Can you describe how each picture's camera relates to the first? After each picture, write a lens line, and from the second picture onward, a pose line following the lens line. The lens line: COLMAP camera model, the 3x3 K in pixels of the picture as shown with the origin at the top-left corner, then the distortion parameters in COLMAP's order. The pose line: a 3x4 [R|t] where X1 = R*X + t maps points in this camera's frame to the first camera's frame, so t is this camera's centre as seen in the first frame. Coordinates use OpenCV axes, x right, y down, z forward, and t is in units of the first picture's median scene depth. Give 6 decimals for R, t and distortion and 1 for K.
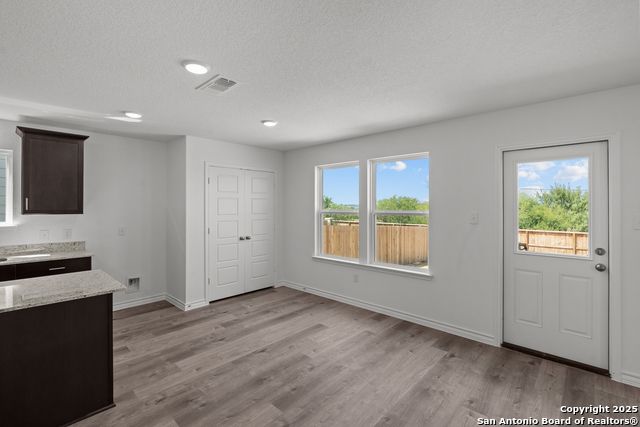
lens RADIAL K [[293.6, 0, 318.9], [0, 293.6, 205.9], [0, 0, 1]] dist [-0.004935, 0.000201]
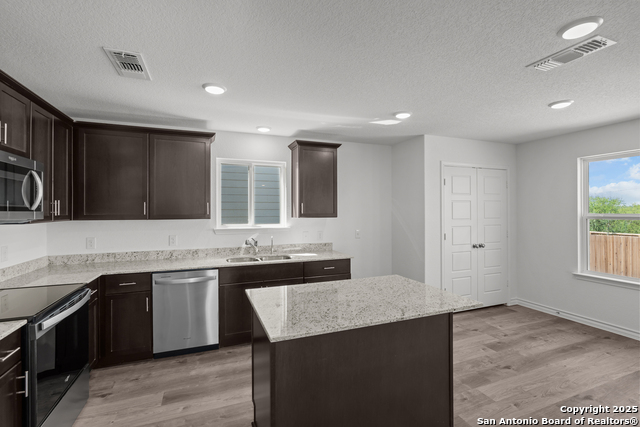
lens RADIAL K [[291.7, 0, 316.7], [0, 291.7, 210.5], [0, 0, 1]] dist [-0.007628, 0.000769]
pose [[0.901005, -0.002994, -0.433799, -0.414343], [0.004252, 0.999989, 0.001929, -0.000362], [0.433789, -0.003582, 0.901007, 0.007786]]
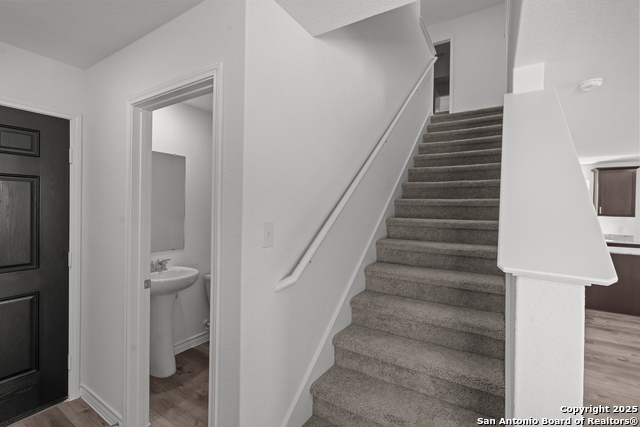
lens RADIAL K [[291.7, 0, 316.7], [0, 291.7, 210.5], [0, 0, 1]] dist [-0.007628, 0.000769]
pose [[0.193493, 0.012342, -0.981024, 0.361510], [-0.013968, 0.999854, 0.009824, 0.001096], [0.981002, 0.011802, 0.193637, -0.939083]]
